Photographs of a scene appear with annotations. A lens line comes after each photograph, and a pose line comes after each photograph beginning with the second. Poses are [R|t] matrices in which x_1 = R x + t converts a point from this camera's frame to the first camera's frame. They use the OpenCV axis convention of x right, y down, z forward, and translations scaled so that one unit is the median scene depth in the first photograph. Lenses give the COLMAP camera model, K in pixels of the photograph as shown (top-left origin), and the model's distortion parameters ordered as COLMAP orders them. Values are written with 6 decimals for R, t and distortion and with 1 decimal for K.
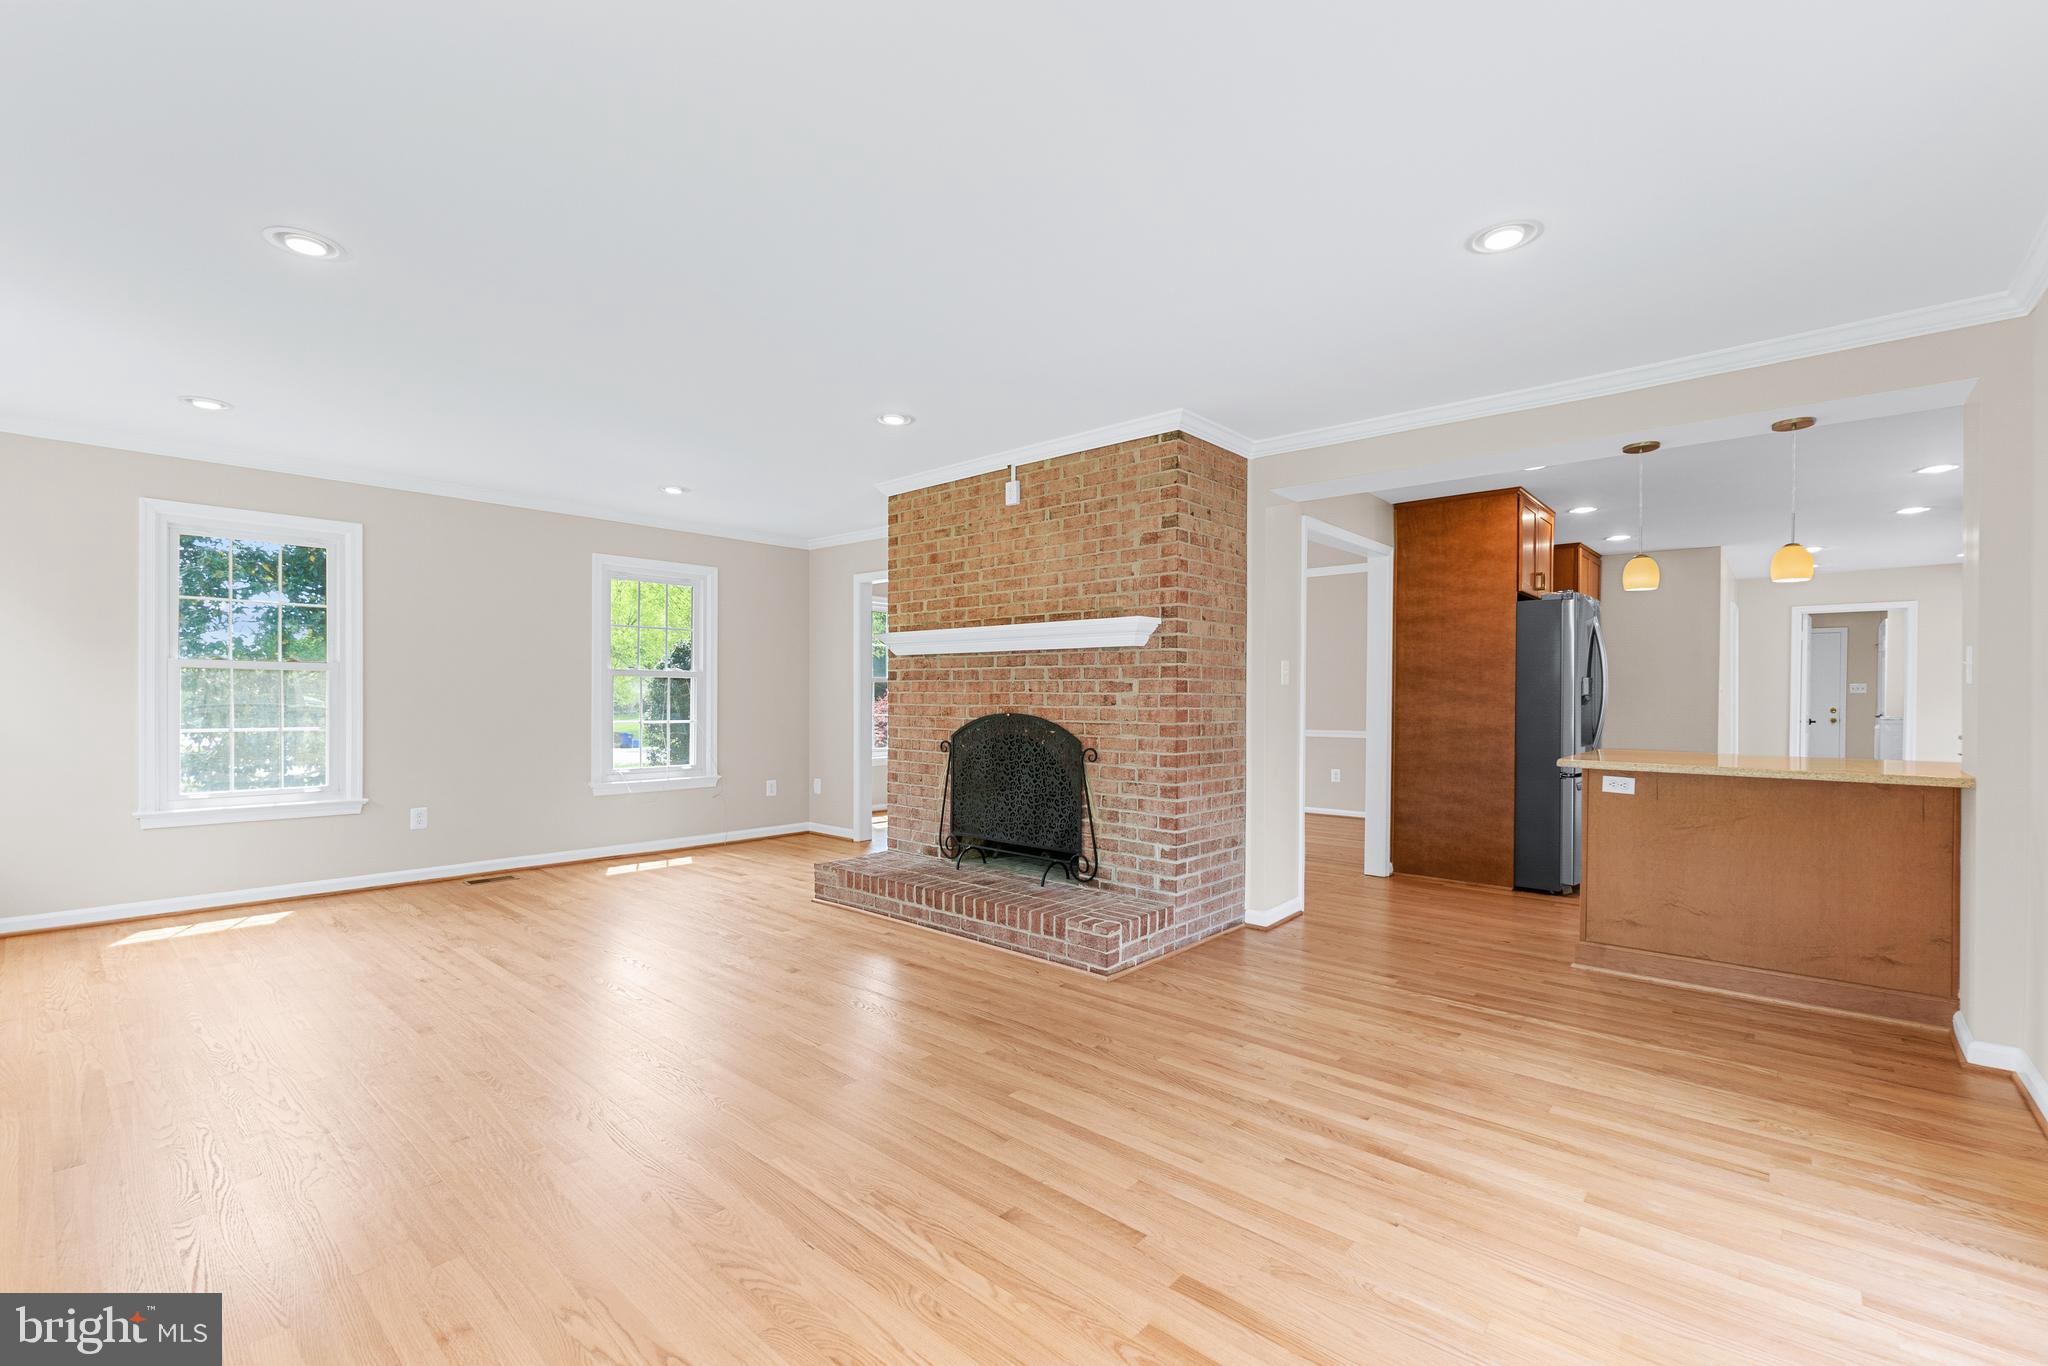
lens RADIAL K [[895.0, 0, 1027.6], [0, 895.0, 687.2], [0, 0, 1]] dist [-0.004894, 0.001008]
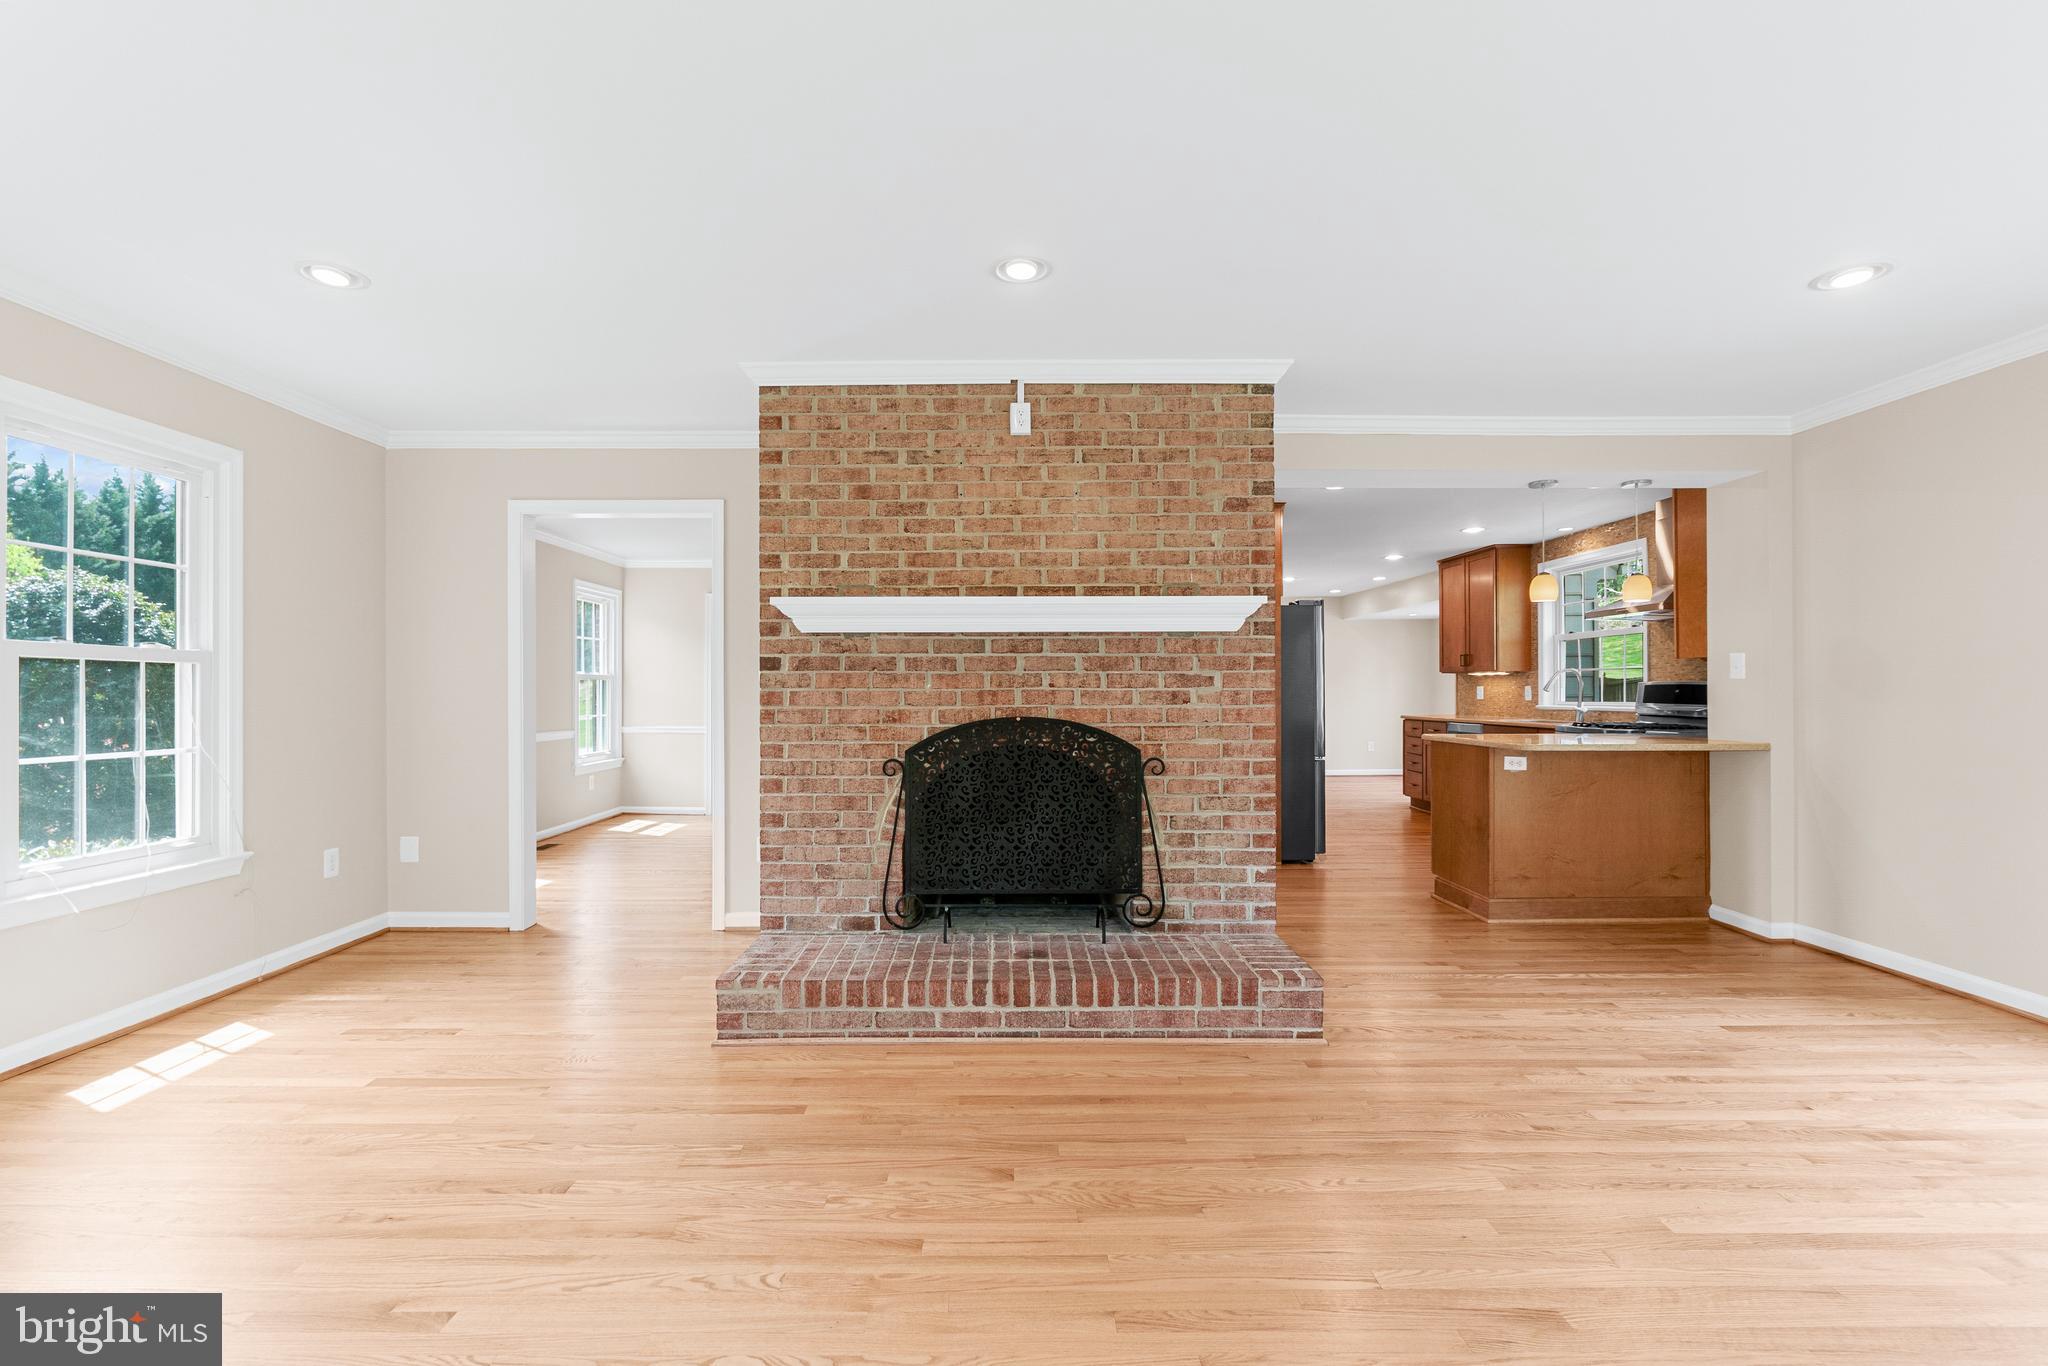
lens RADIAL K [[895.0, 0, 1005.7], [0, 895.0, 678.5], [0, 0, 1]] dist [-0.004894, 0.001008]
pose [[0.742663, 0.001660, 0.669664, -0.555065], [0.000041, 0.999997, -0.002525, -0.000528], [-0.669666, 0.001902, 0.742660, 0.490586]]
